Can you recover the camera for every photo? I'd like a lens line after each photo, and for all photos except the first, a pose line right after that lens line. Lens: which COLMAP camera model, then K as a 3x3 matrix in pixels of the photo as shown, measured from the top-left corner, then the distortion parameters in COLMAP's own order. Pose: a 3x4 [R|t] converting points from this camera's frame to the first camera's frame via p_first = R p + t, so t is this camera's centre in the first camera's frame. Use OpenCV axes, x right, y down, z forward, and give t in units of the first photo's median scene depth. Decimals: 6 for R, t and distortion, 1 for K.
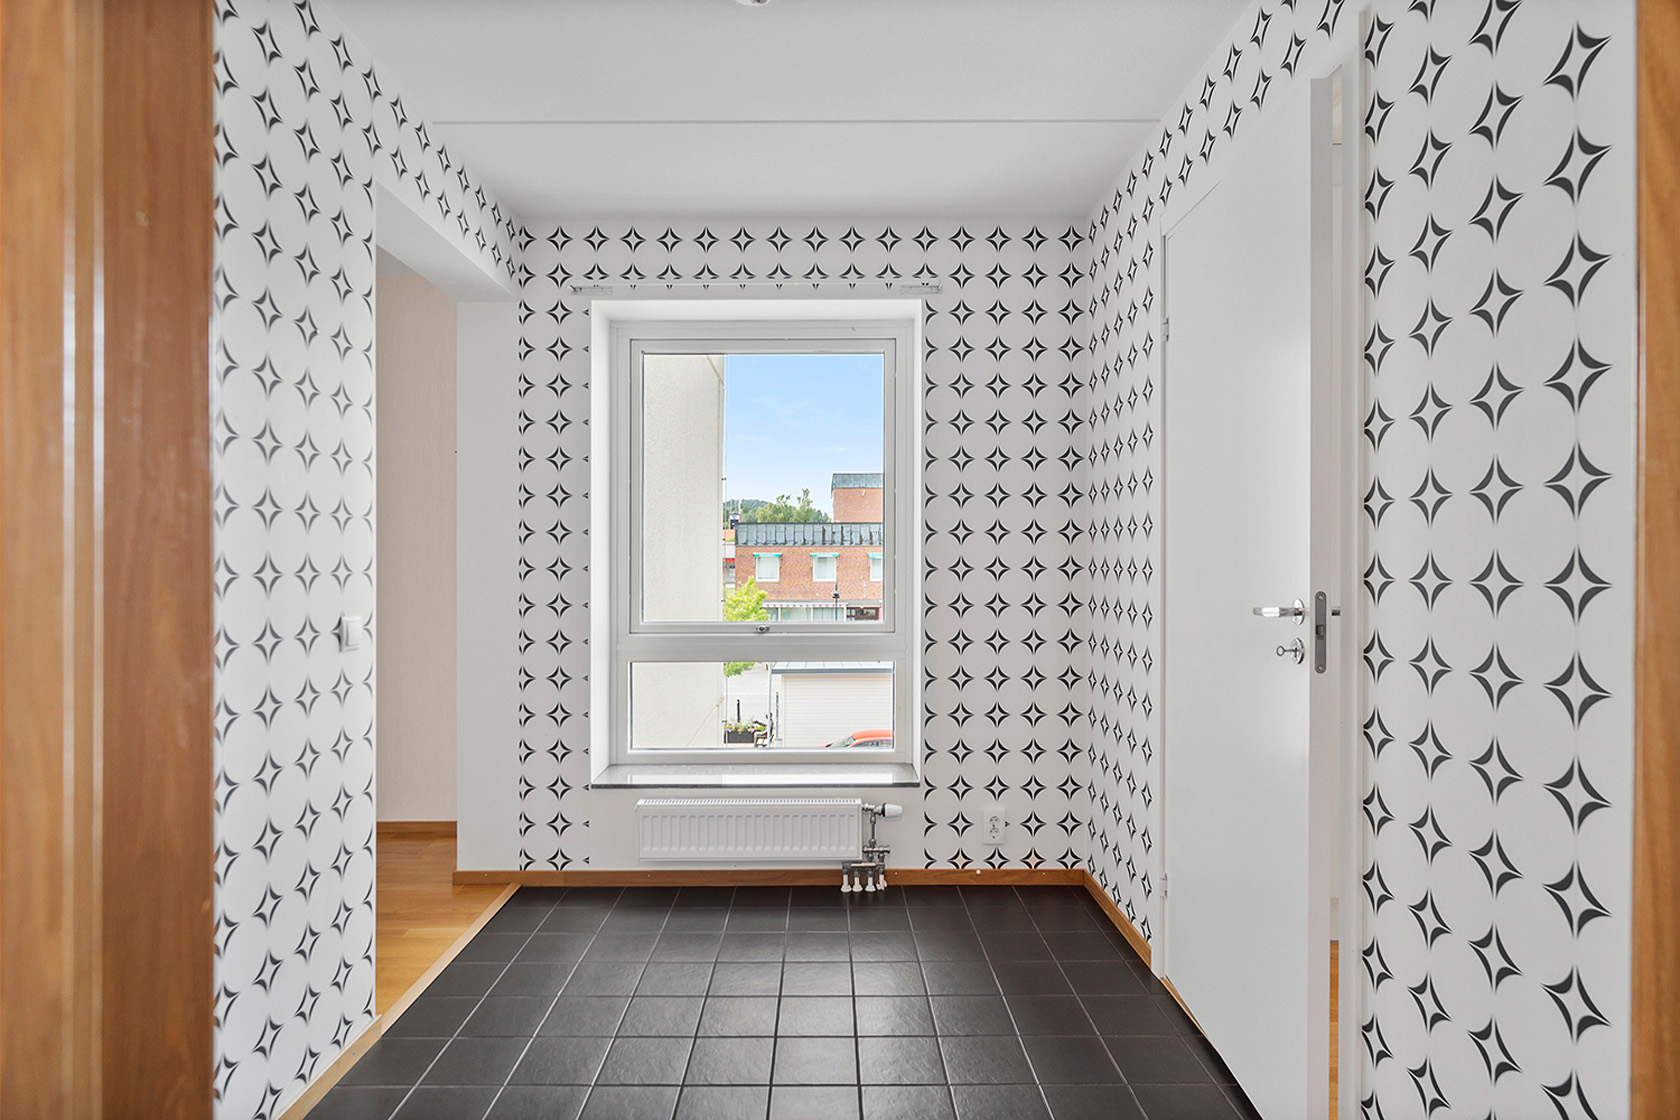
lens RADIAL K [[865.9, 0, 839.9], [0, 865.9, 549.8], [0, 0, 1]] dist [-0.001459, -0.000057]
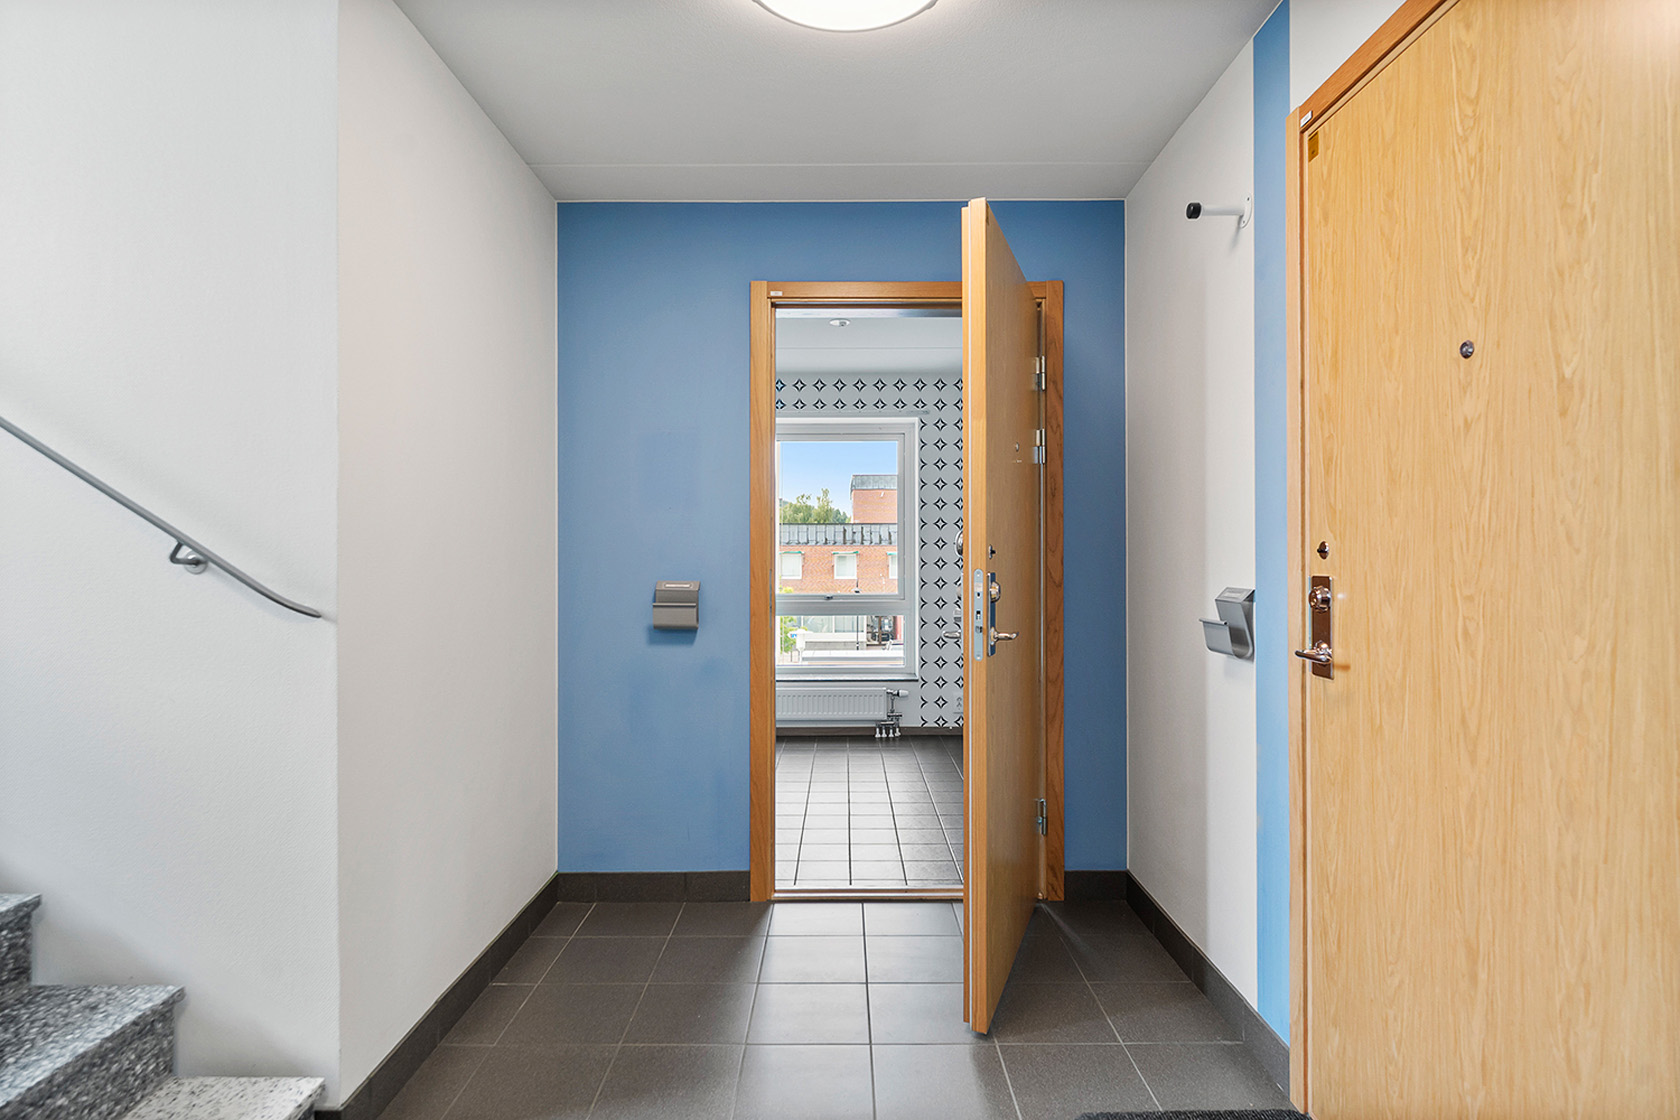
lens RADIAL K [[865.9, 0, 744.3], [0, 865.9, 560.7], [0, 0, 1]] dist [-0.001459, -0.000057]
pose [[0.991551, -0.004570, -0.129638, -0.034933], [0.006462, 0.999879, 0.014174, -0.012107], [0.129557, -0.014892, 0.991460, -0.872421]]
